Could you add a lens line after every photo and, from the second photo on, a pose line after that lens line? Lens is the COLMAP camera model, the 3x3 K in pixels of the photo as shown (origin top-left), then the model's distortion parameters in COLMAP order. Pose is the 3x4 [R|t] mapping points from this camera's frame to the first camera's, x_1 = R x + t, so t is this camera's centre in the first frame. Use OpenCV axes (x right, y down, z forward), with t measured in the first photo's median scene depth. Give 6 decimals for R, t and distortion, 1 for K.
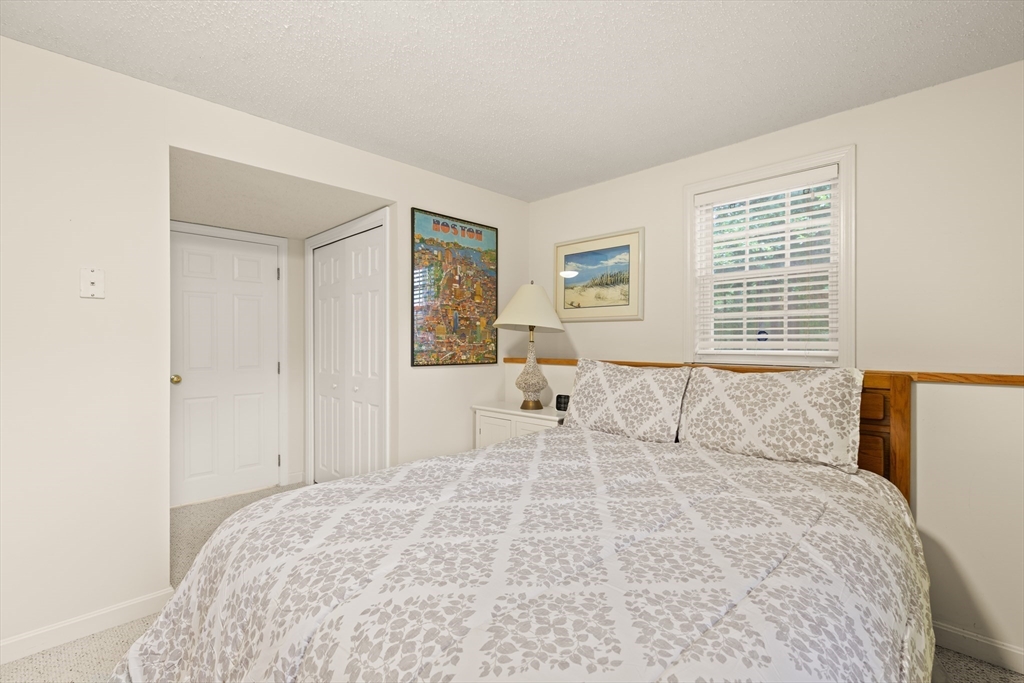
lens RADIAL K [[458.0, 0, 514.3], [0, 458.0, 343.2], [0, 0, 1]] dist [0.008495, 0.000155]
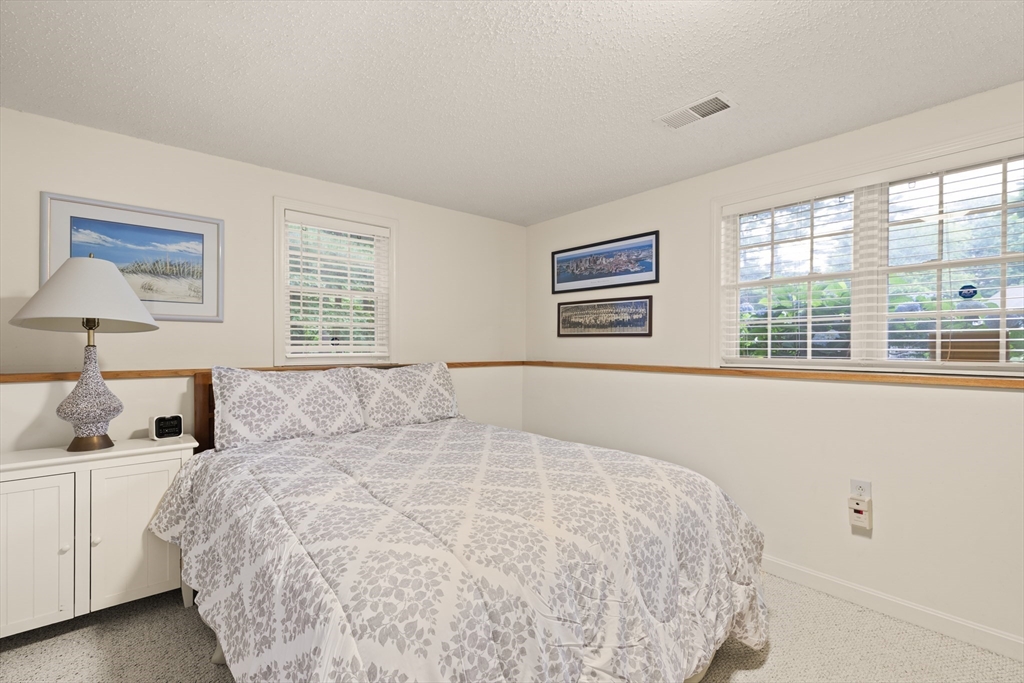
lens RADIAL K [[469.4, 0, 506.7], [0, 469.4, 344.5], [0, 0, 1]] dist [0.001819, 0.000284]
pose [[0.087285, 0.003298, 0.996178, -0.680224], [0.001597, 0.999993, -0.003450, -0.002953], [-0.996182, 0.001892, 0.087279, 0.408794]]
